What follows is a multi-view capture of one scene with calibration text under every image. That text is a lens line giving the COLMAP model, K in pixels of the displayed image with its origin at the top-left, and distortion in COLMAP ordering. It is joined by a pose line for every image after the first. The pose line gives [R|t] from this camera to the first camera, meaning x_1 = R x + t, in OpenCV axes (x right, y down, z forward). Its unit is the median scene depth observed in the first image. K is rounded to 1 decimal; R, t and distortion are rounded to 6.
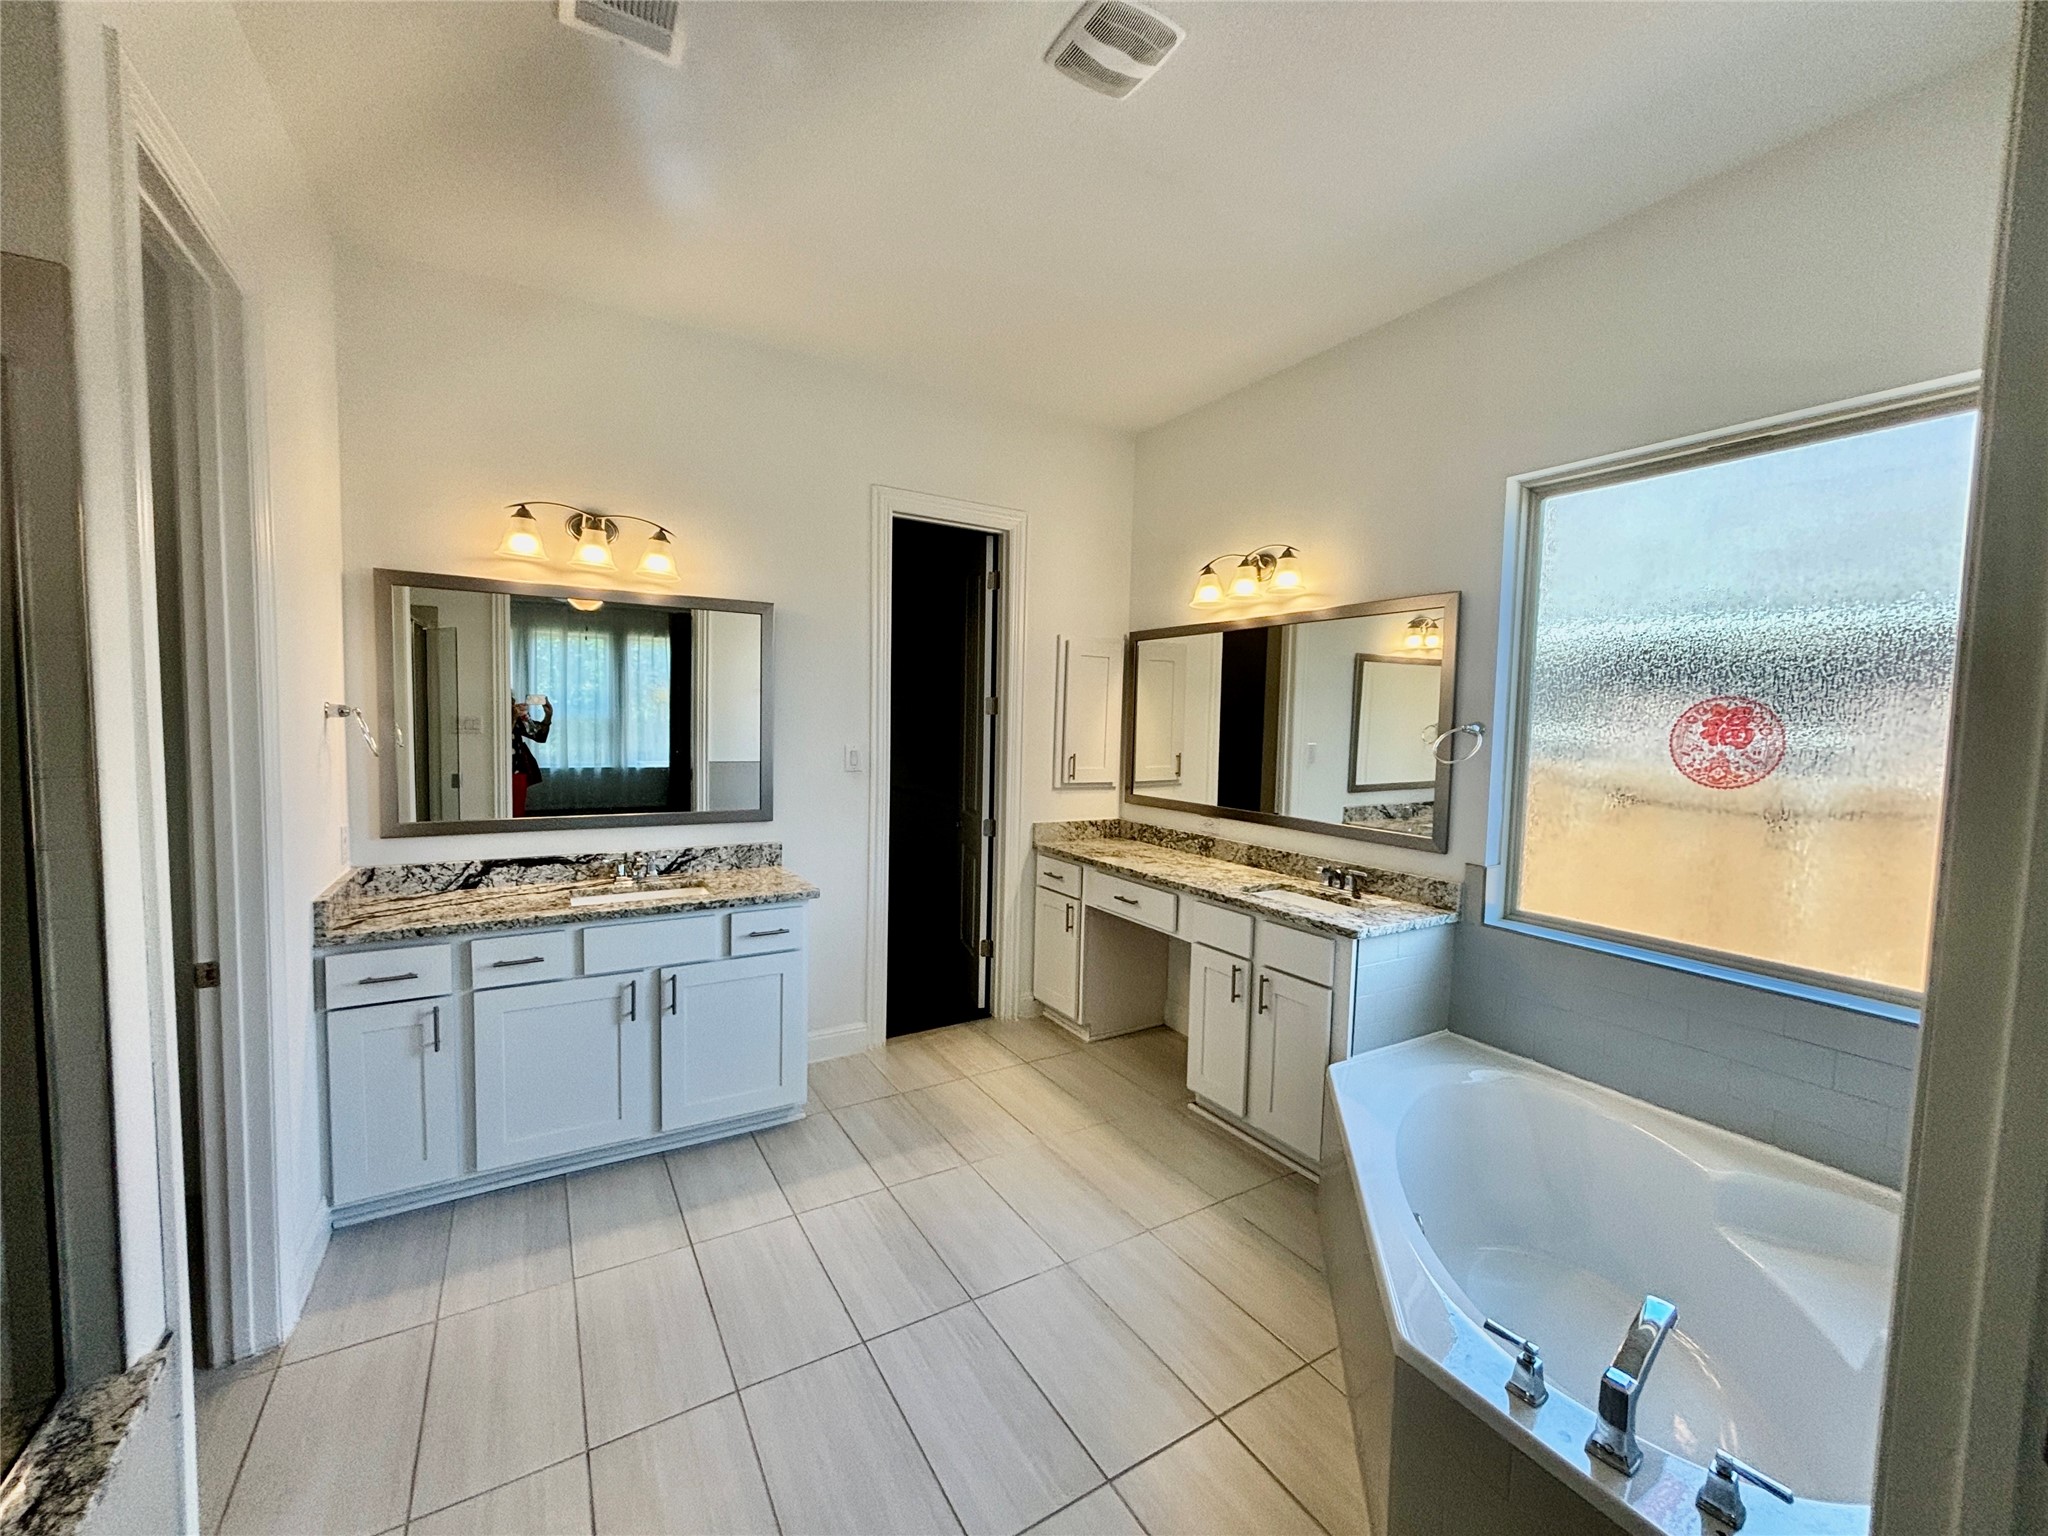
lens RADIAL K [[823.3, 0, 1002.6], [0, 823.3, 759.0], [0, 0, 1]] dist [0.002651, -0.000794]
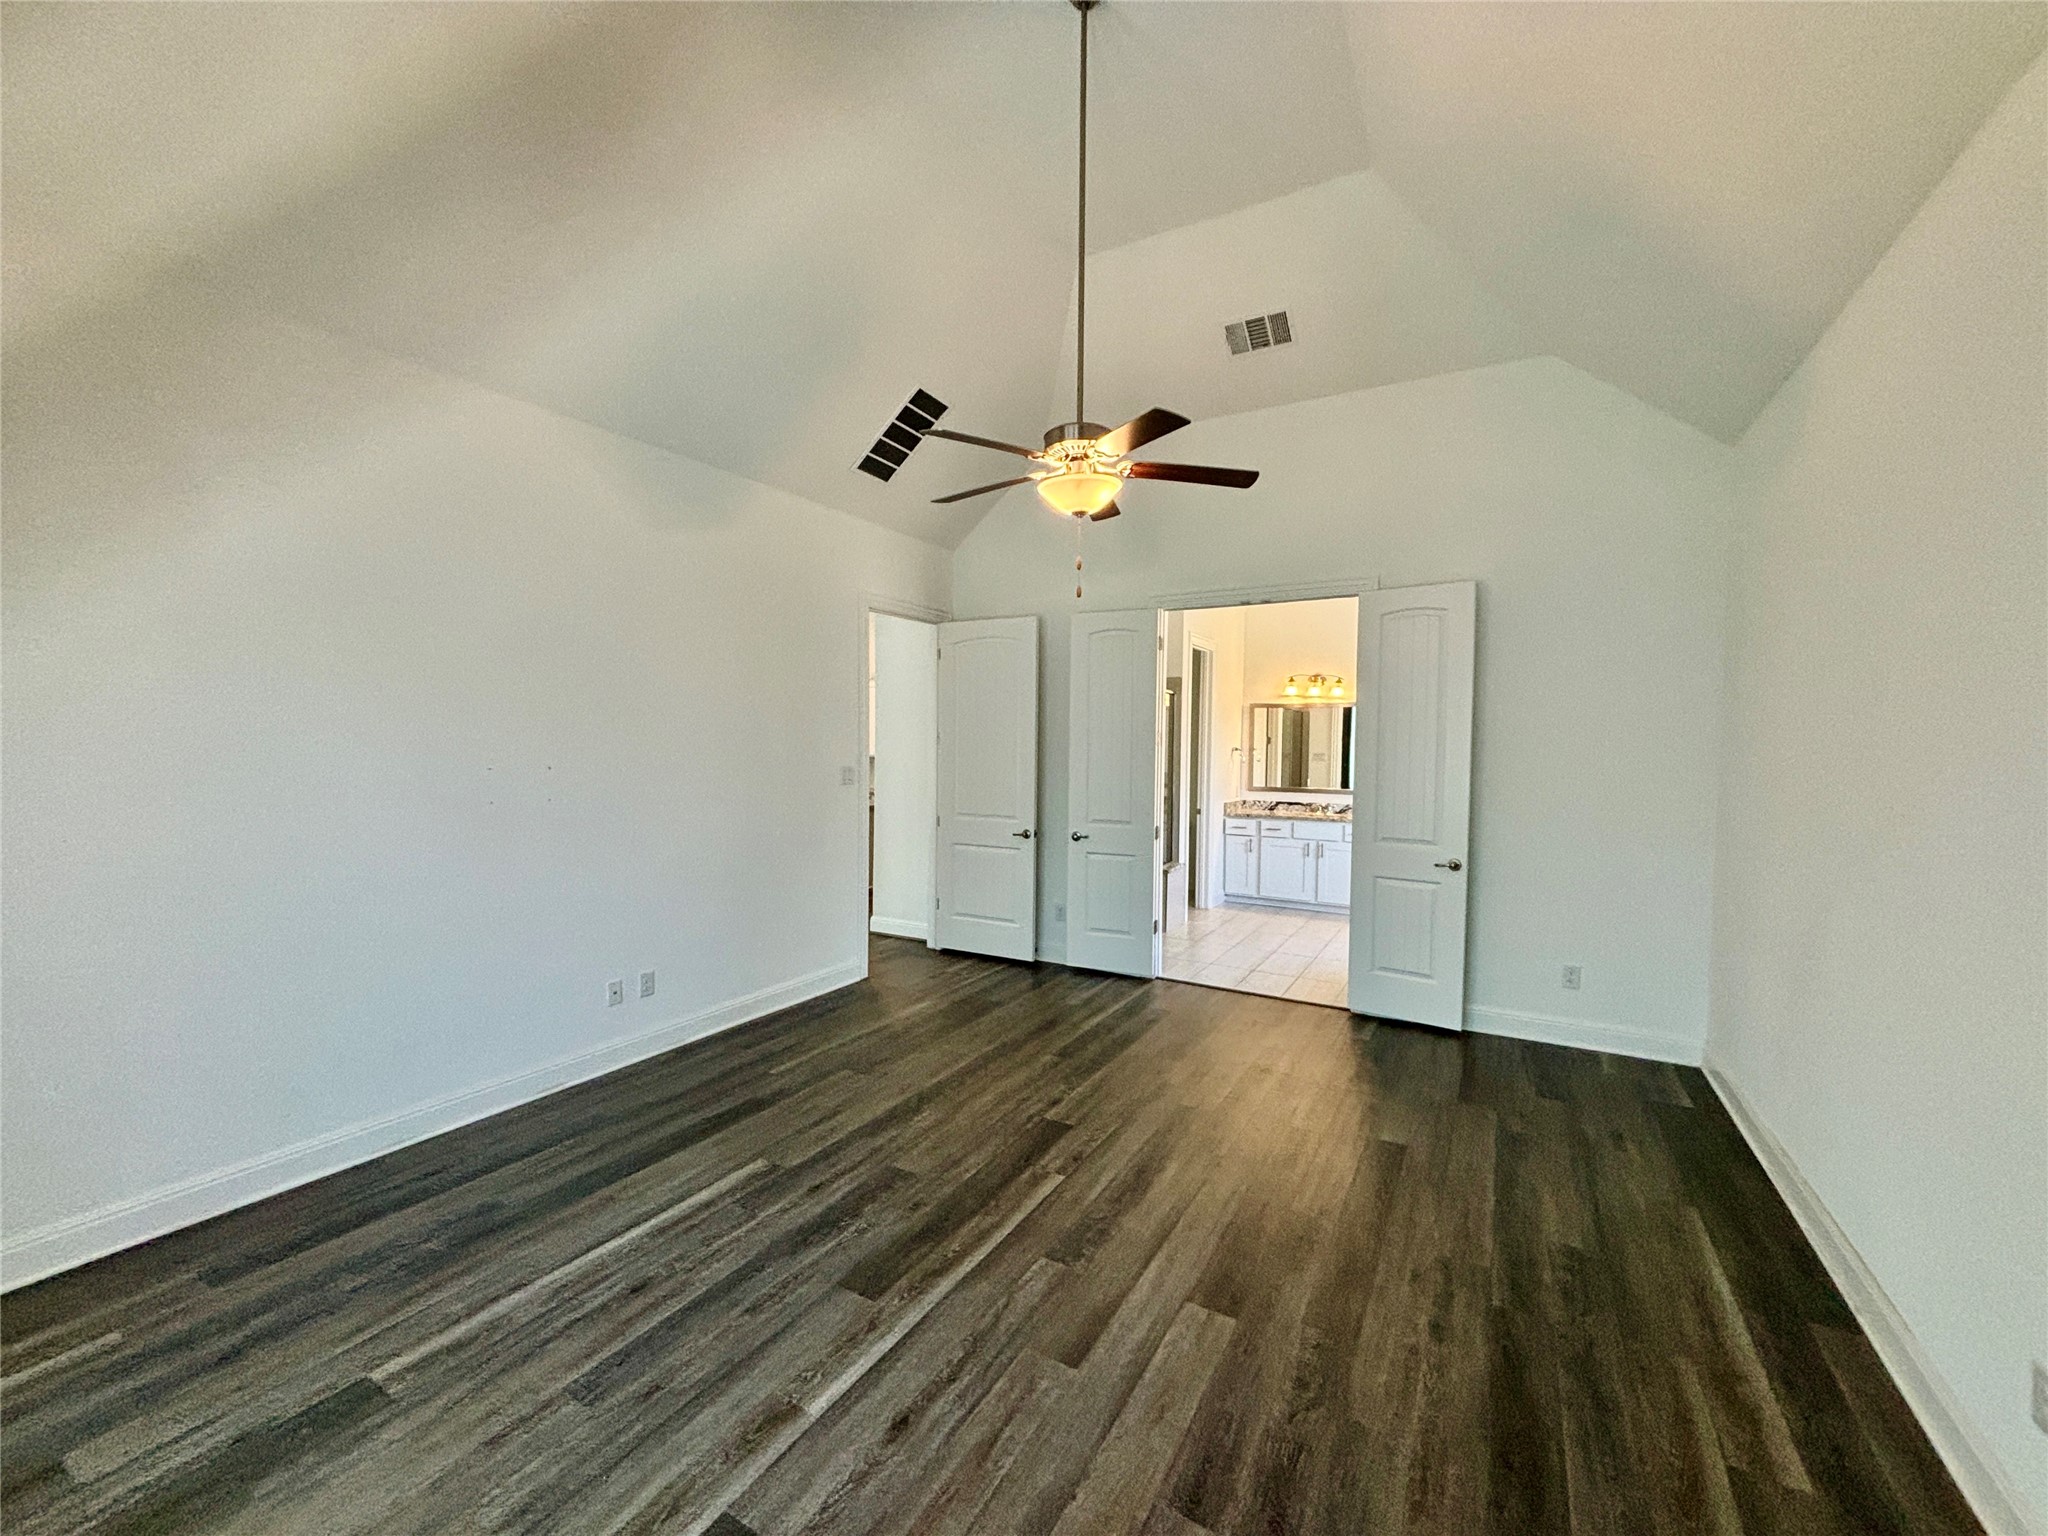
lens RADIAL K [[823.3, 0, 1016.7], [0, 823.3, 768.6], [0, 0, 1]] dist [0.002651, -0.000794]
pose [[0.478407, 0.009347, -0.878089, 1.628908], [-0.052738, 0.998444, -0.018106, 0.122011], [0.876553, 0.054971, 0.478156, -1.309367]]
